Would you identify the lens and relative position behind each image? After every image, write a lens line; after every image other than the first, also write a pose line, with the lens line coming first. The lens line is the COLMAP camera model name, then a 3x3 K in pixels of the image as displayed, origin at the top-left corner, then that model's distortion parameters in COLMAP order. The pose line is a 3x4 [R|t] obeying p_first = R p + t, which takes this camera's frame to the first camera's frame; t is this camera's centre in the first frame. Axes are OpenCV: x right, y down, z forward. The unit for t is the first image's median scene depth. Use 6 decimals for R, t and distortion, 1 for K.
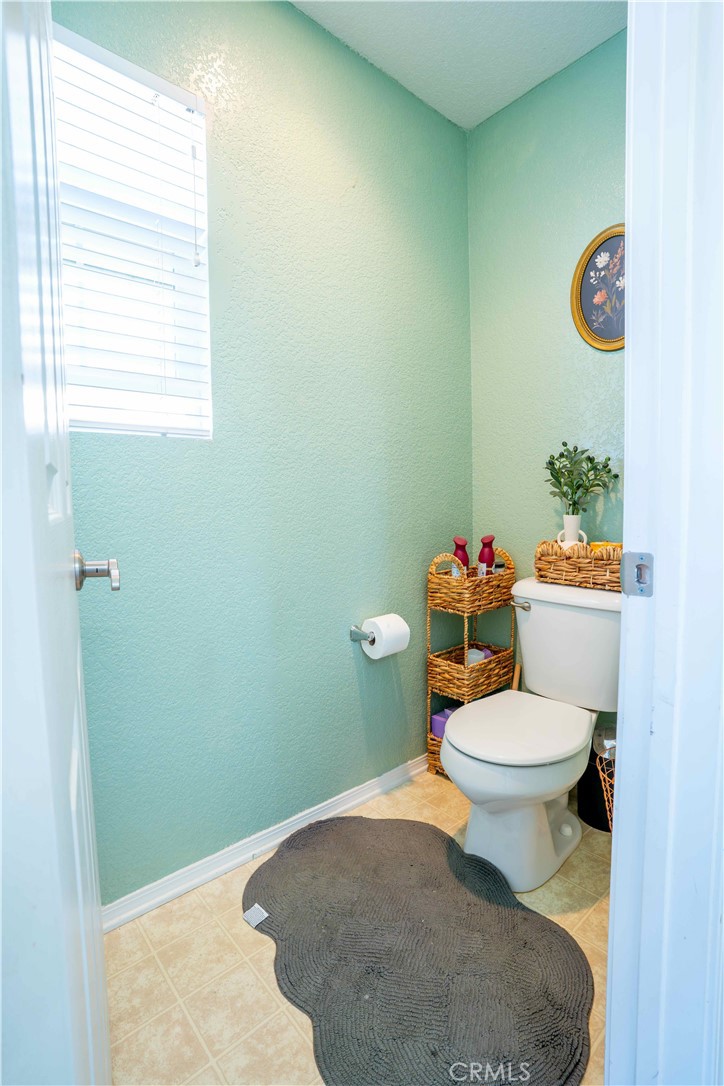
lens RADIAL K [[540.5, 0, 358.6], [0, 540.5, 543.4], [0, 0, 1]] dist [-0.046424, 0.019521]
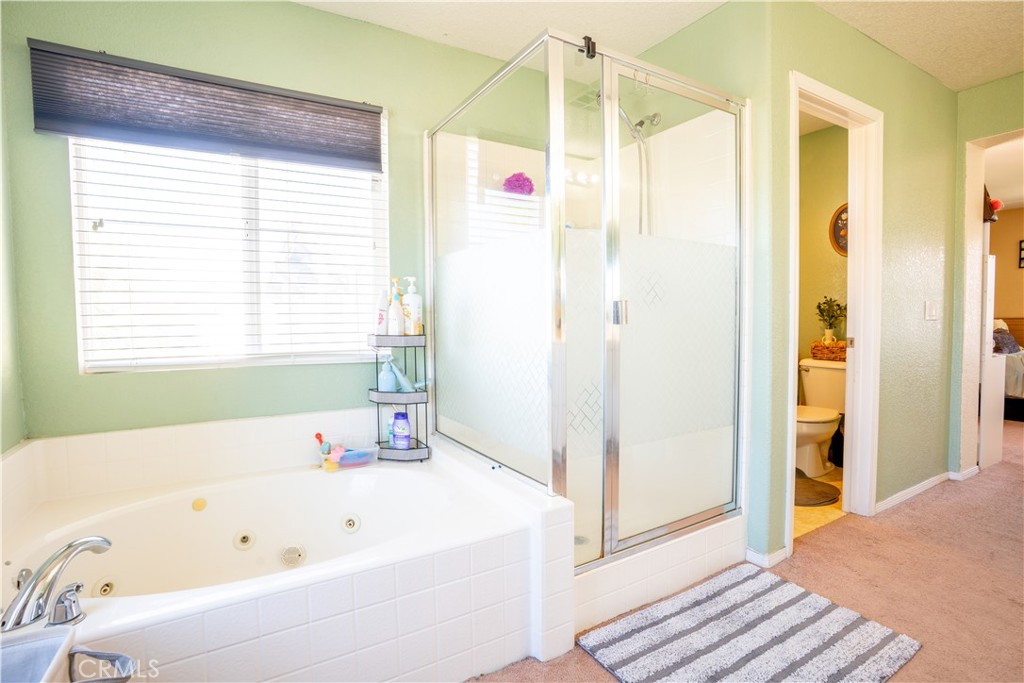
lens RADIAL K [[509.6, 0, 506.0], [0, 509.6, 350.9], [0, 0, 1]] dist [-0.046424, 0.019521]
pose [[0.984629, 0.009060, -0.174423, -0.570782], [-0.011393, 0.999859, -0.012376, 0.079134], [0.174286, 0.014173, 0.984593, -1.309510]]
